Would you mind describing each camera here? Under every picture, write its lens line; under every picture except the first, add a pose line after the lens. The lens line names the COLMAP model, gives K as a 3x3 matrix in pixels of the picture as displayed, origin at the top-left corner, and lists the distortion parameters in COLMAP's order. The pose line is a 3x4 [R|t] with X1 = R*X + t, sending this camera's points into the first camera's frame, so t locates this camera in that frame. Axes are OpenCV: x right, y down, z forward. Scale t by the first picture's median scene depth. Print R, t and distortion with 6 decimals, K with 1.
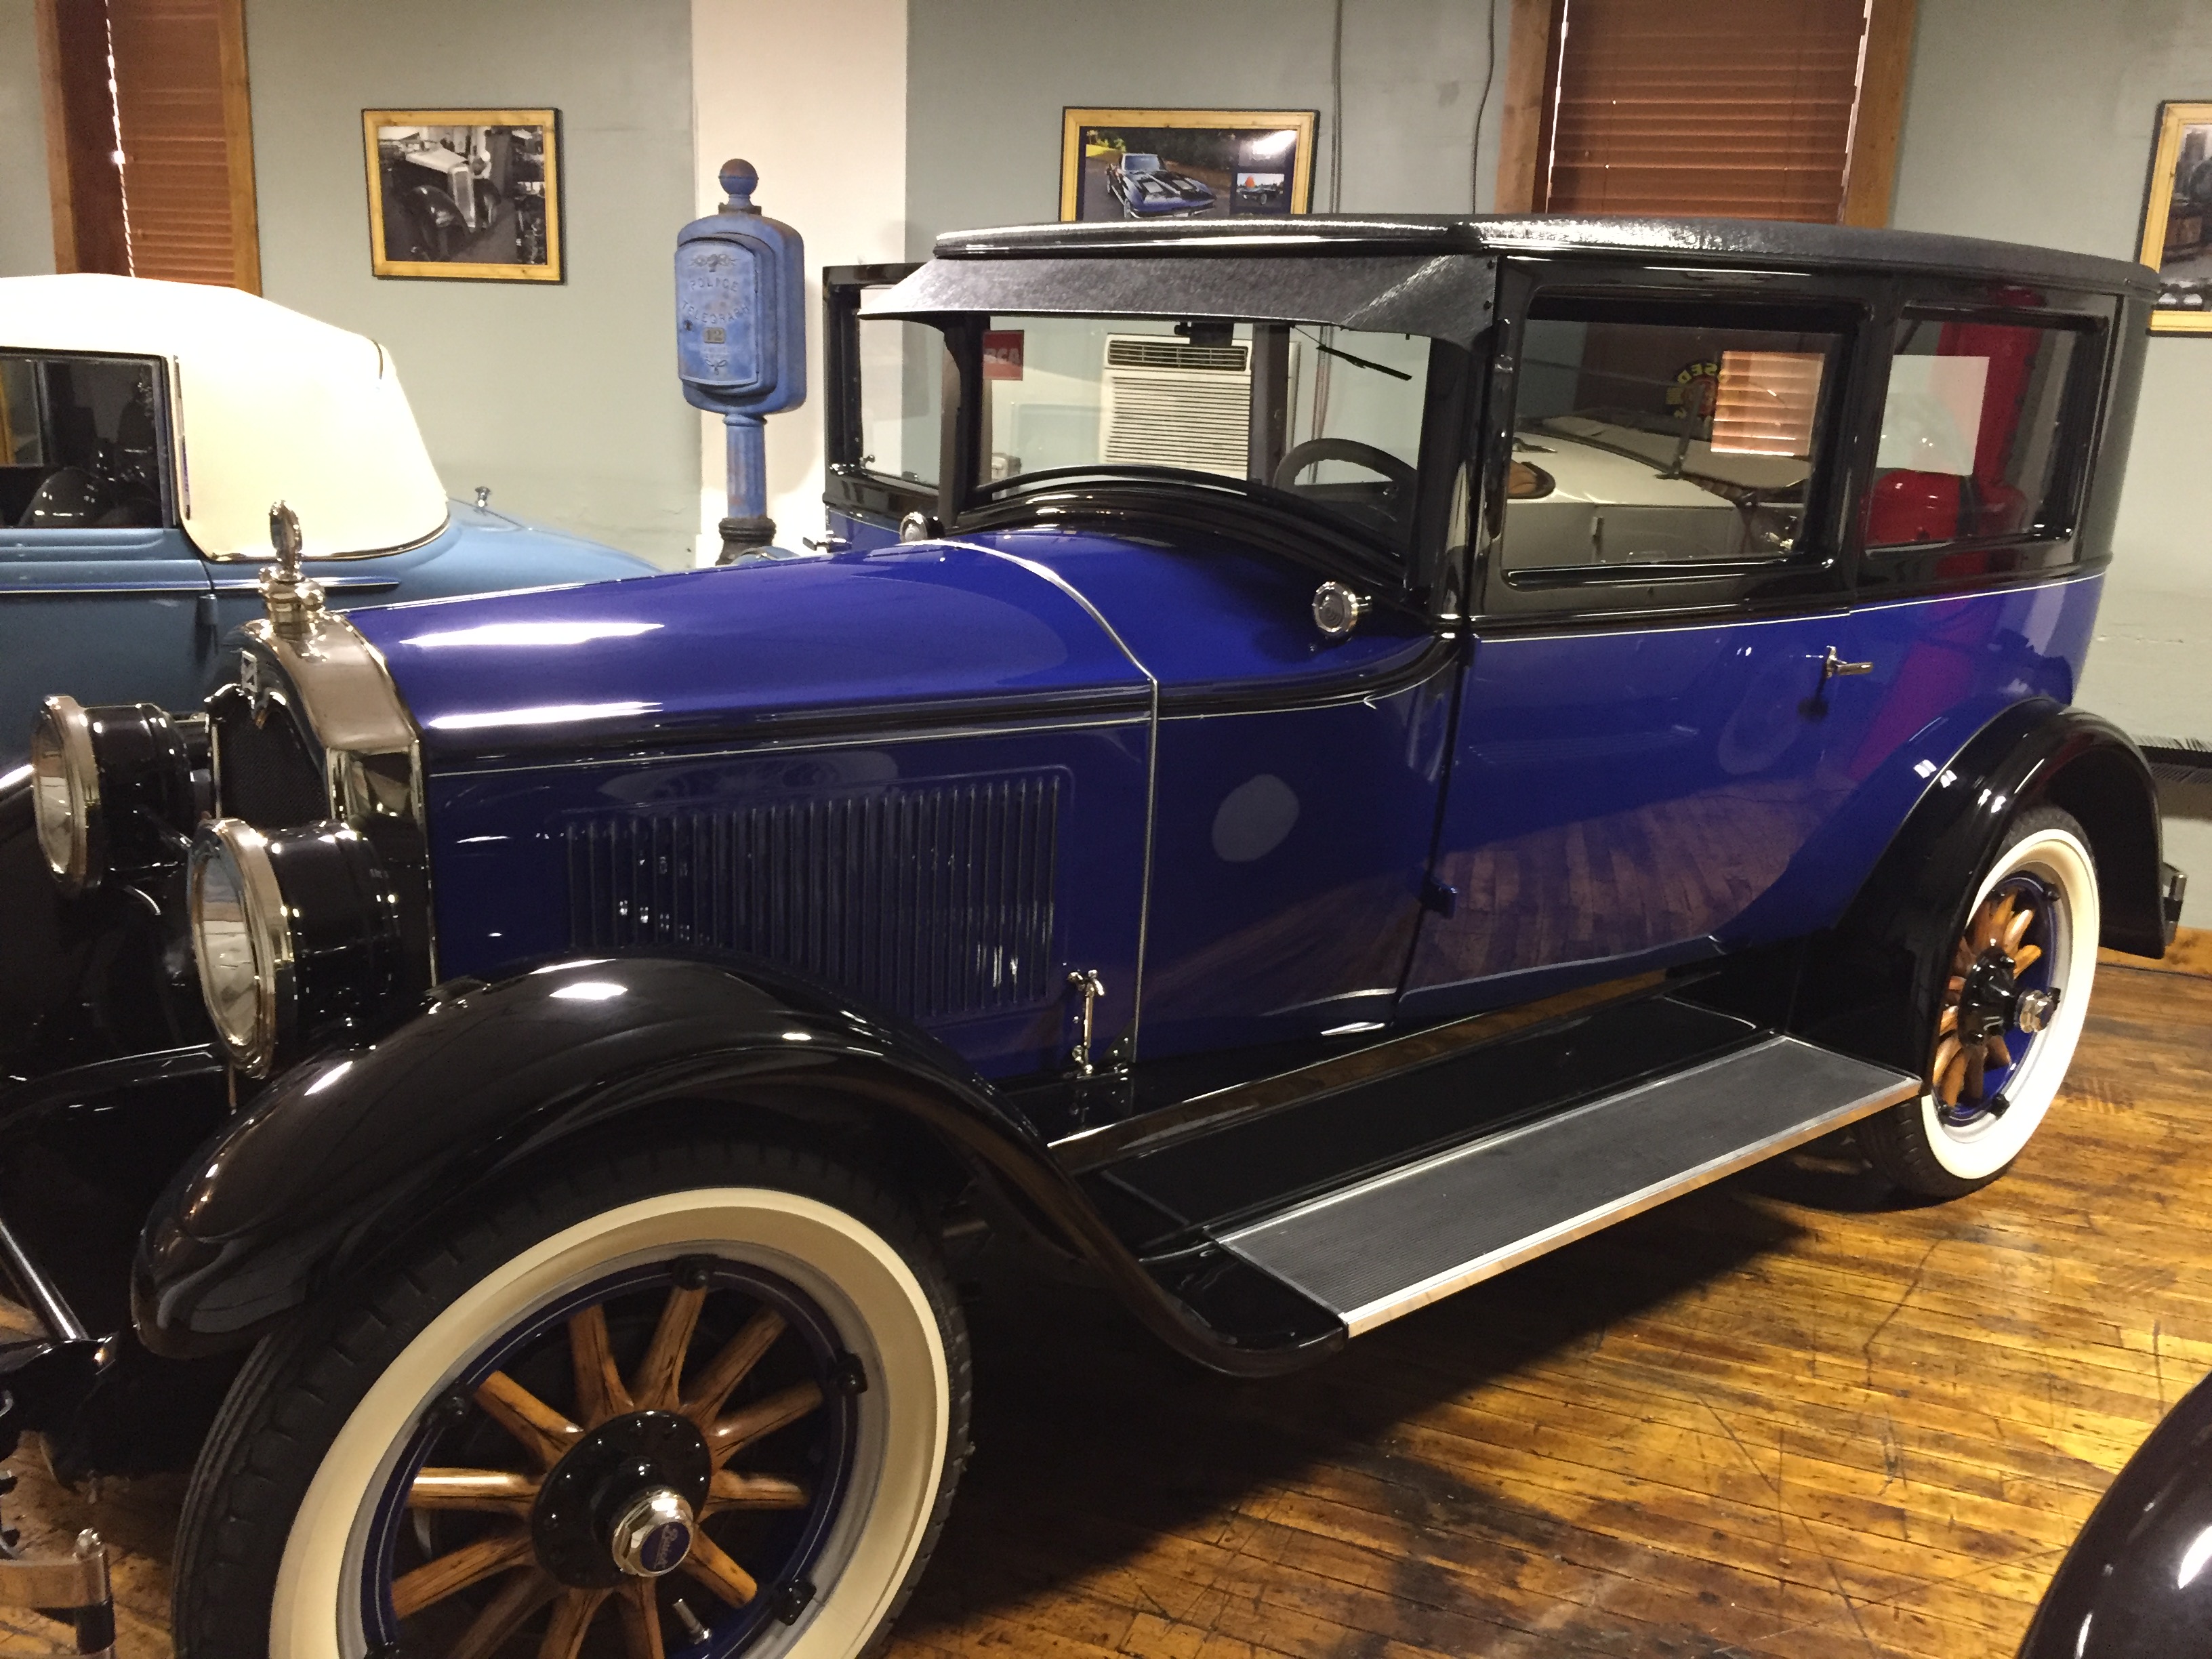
lens RADIAL K [[1870.2, 0, 1111.0], [0, 1870.2, 835.8], [0, 0, 1]] dist [0.076541, -0.103558]
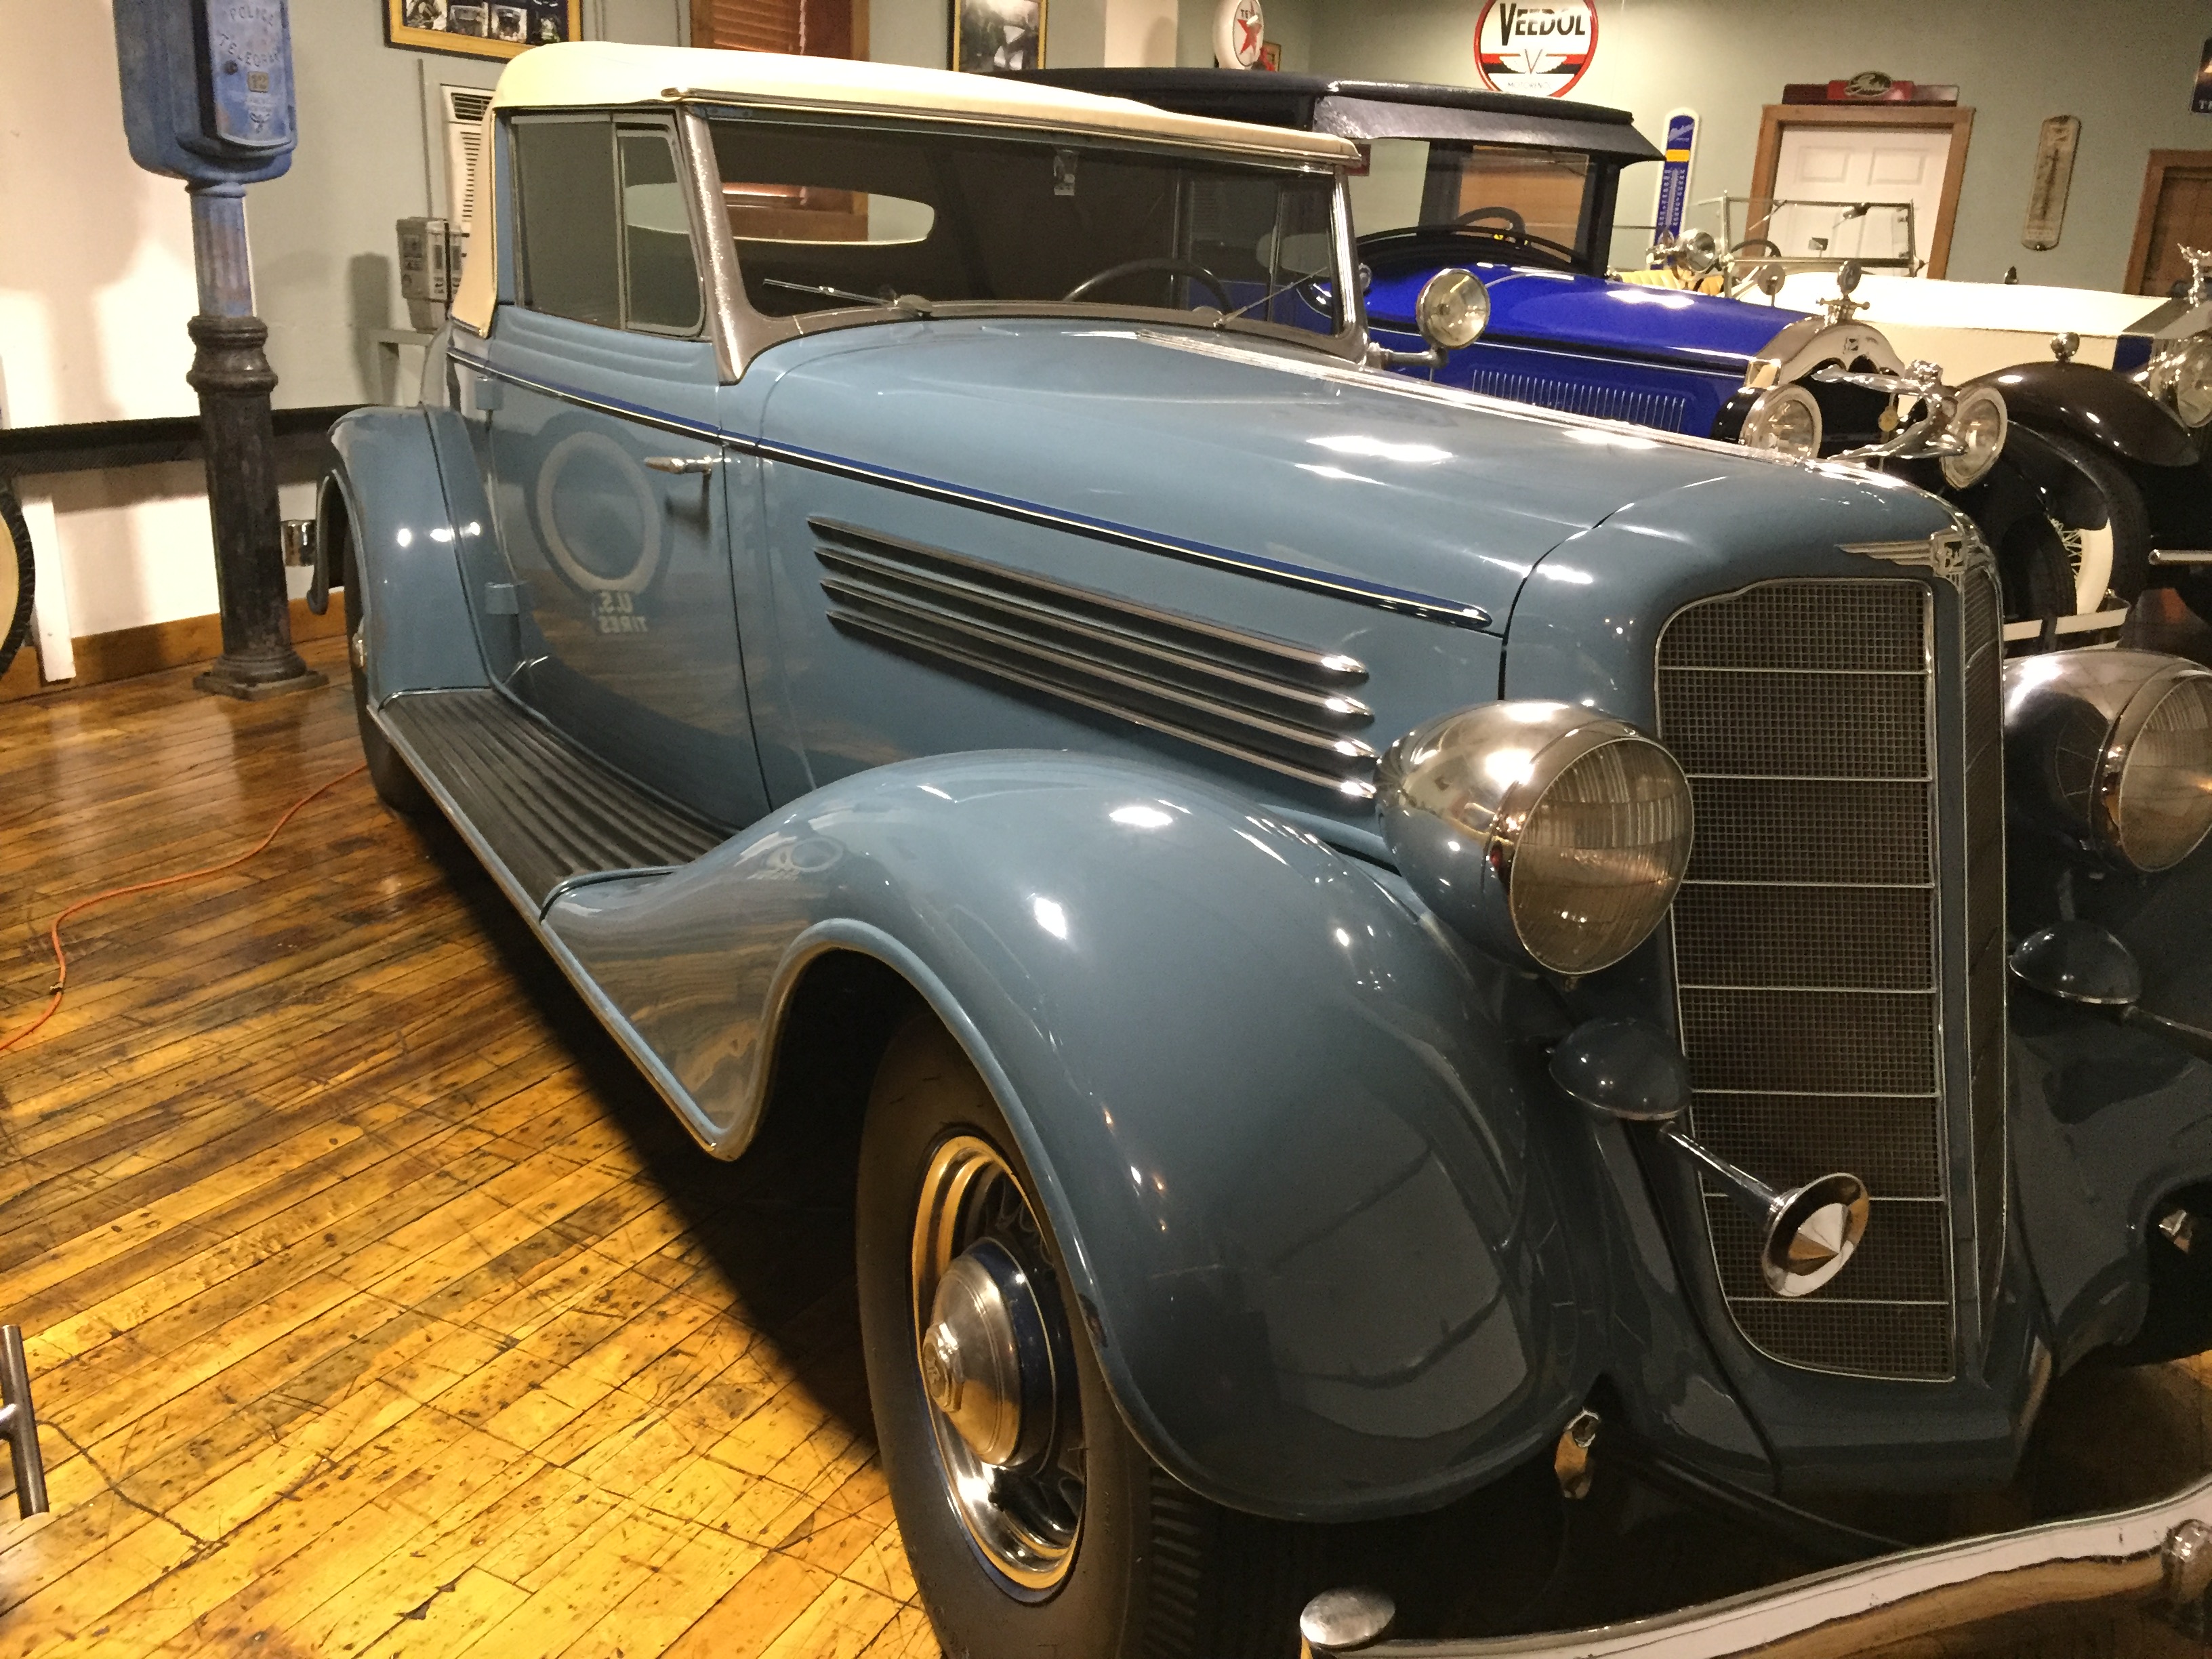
lens RADIAL K [[1870.2, 0, 1111.0], [0, 1870.2, 835.8], [0, 0, 1]] dist [0.076541, -0.103558]
pose [[0.144504, -0.347705, 0.926402, -1.008786], [0.201039, 0.927018, 0.316577, -0.152539], [-0.968866, 0.140497, 0.203860, 0.535805]]
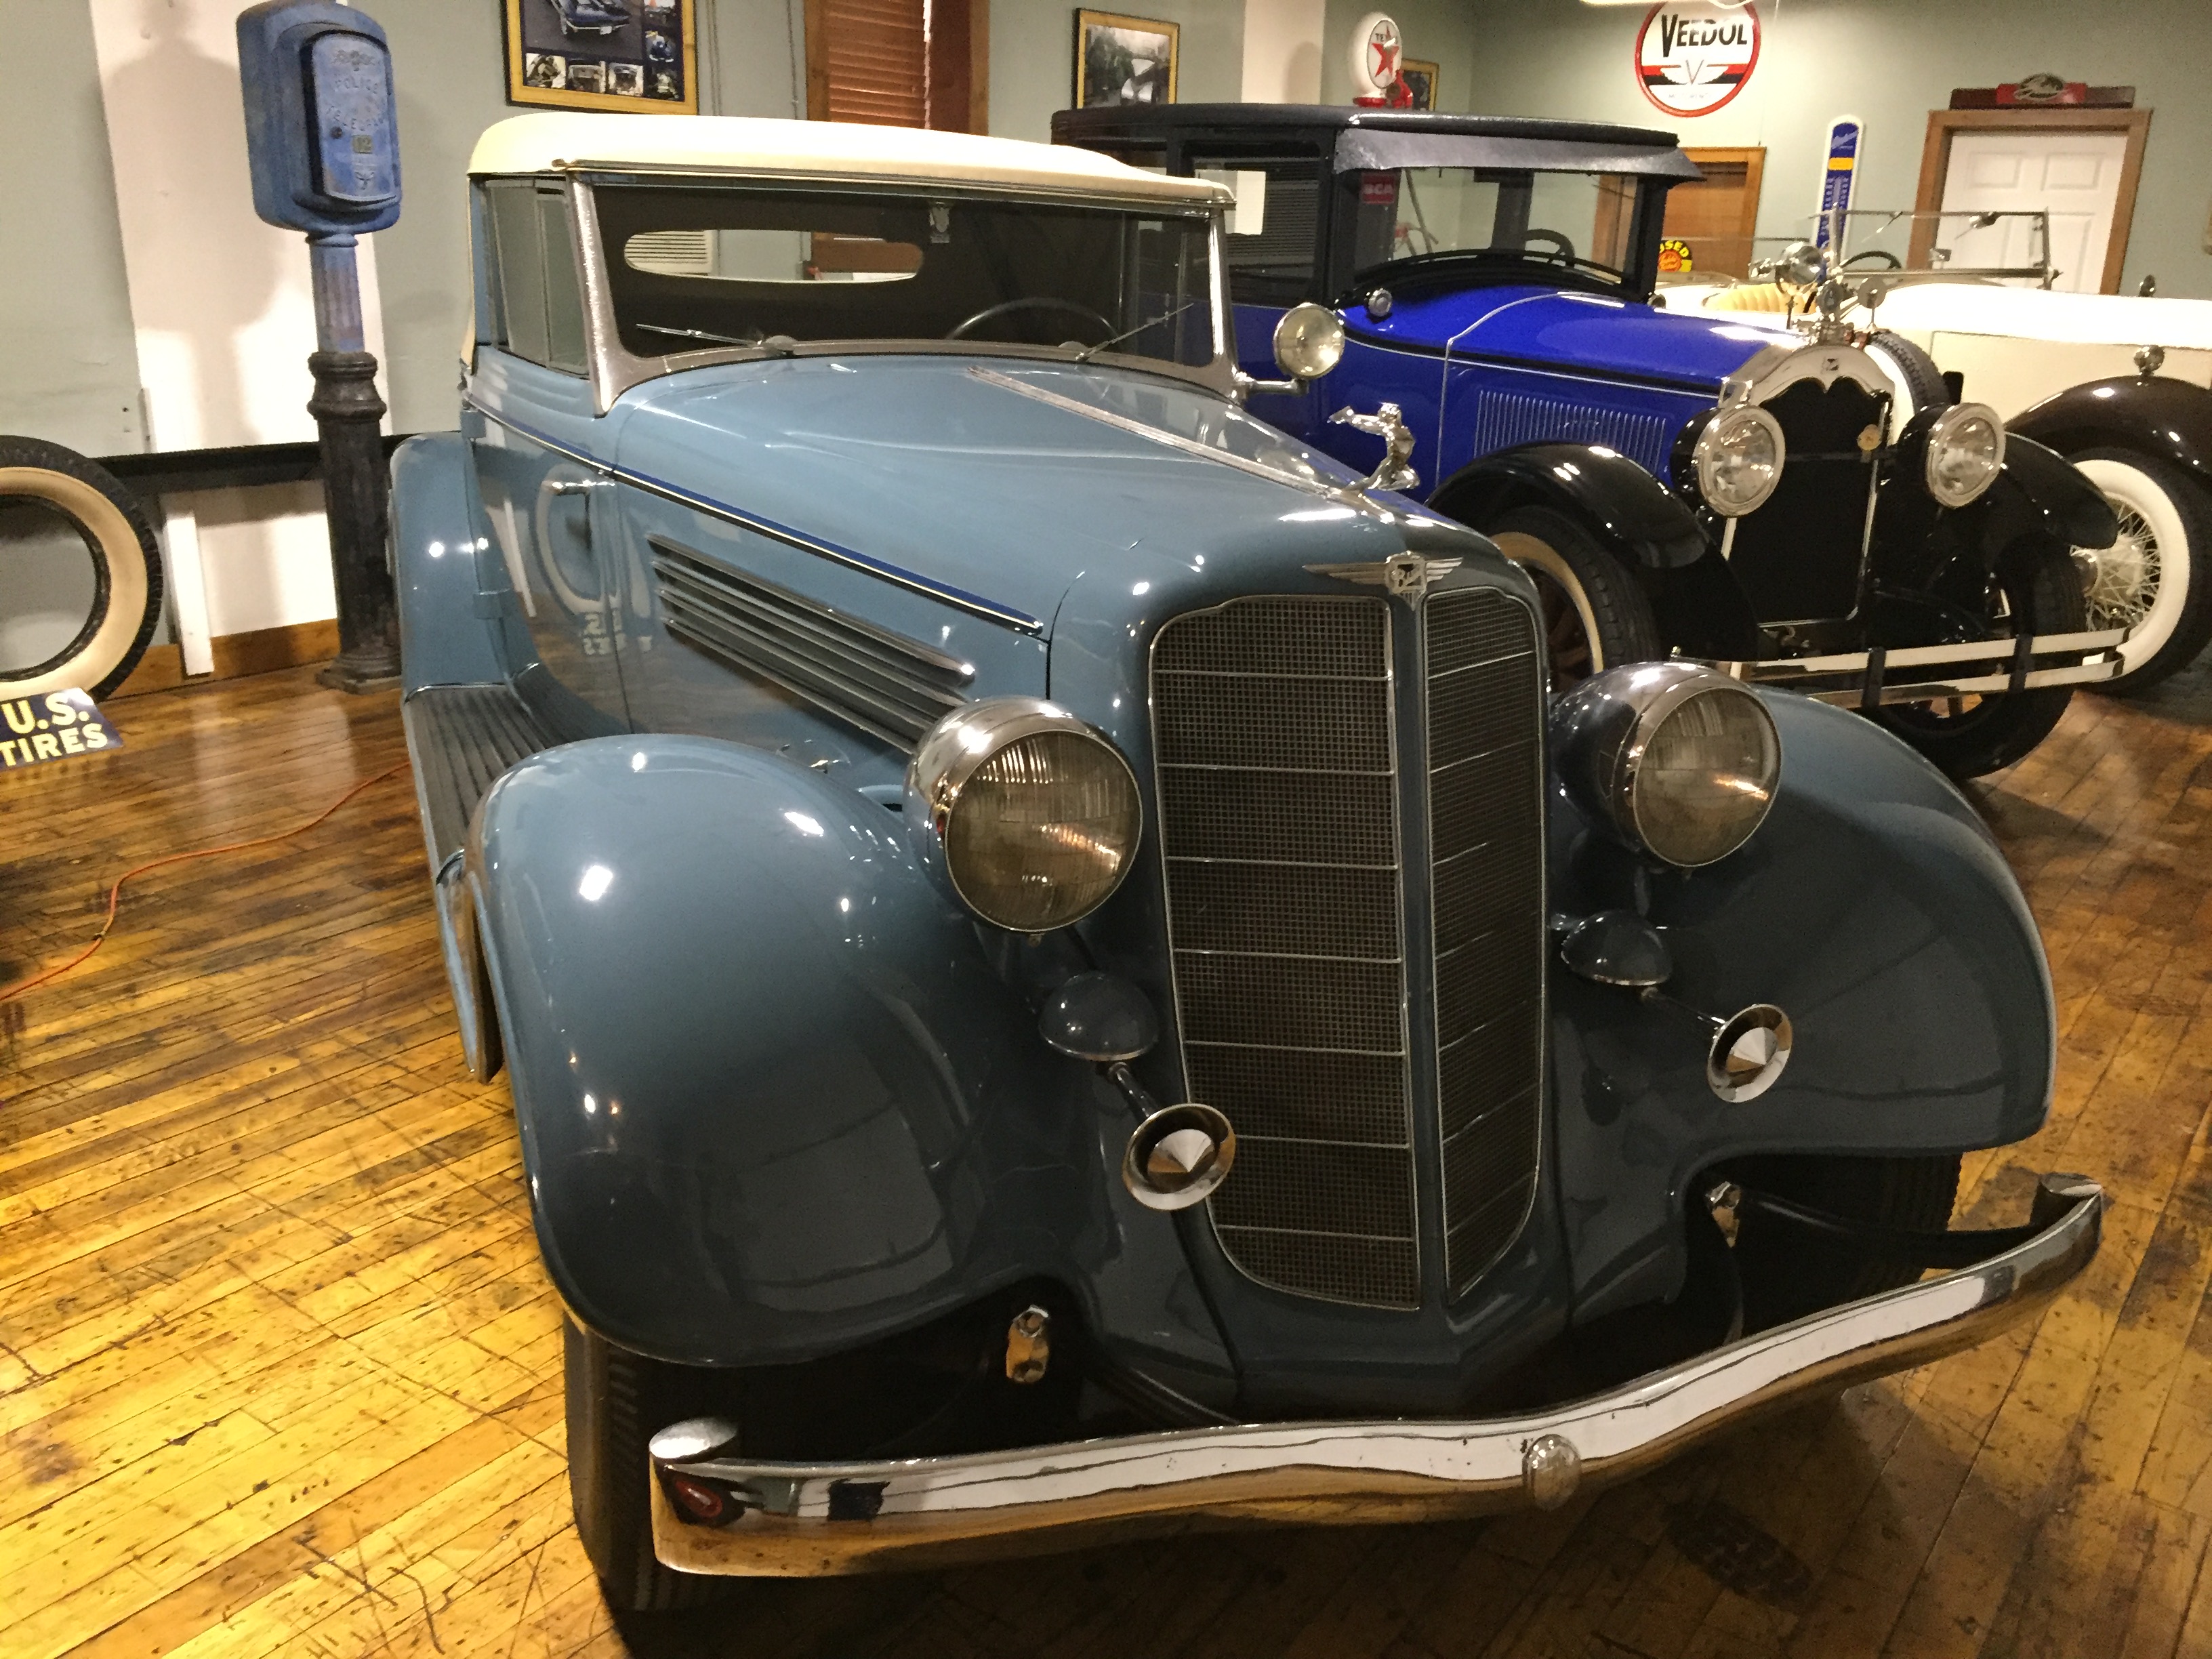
lens RADIAL K [[1875.1, 0, 1106.0], [0, 1875.1, 829.5], [0, 0, 1]] dist [0.076630, -0.097589]
pose [[0.280596, -0.333061, 0.900187, -1.029966], [0.218590, 0.935394, 0.277951, -0.135961], [-0.934604, 0.118780, 0.335271, 0.410005]]
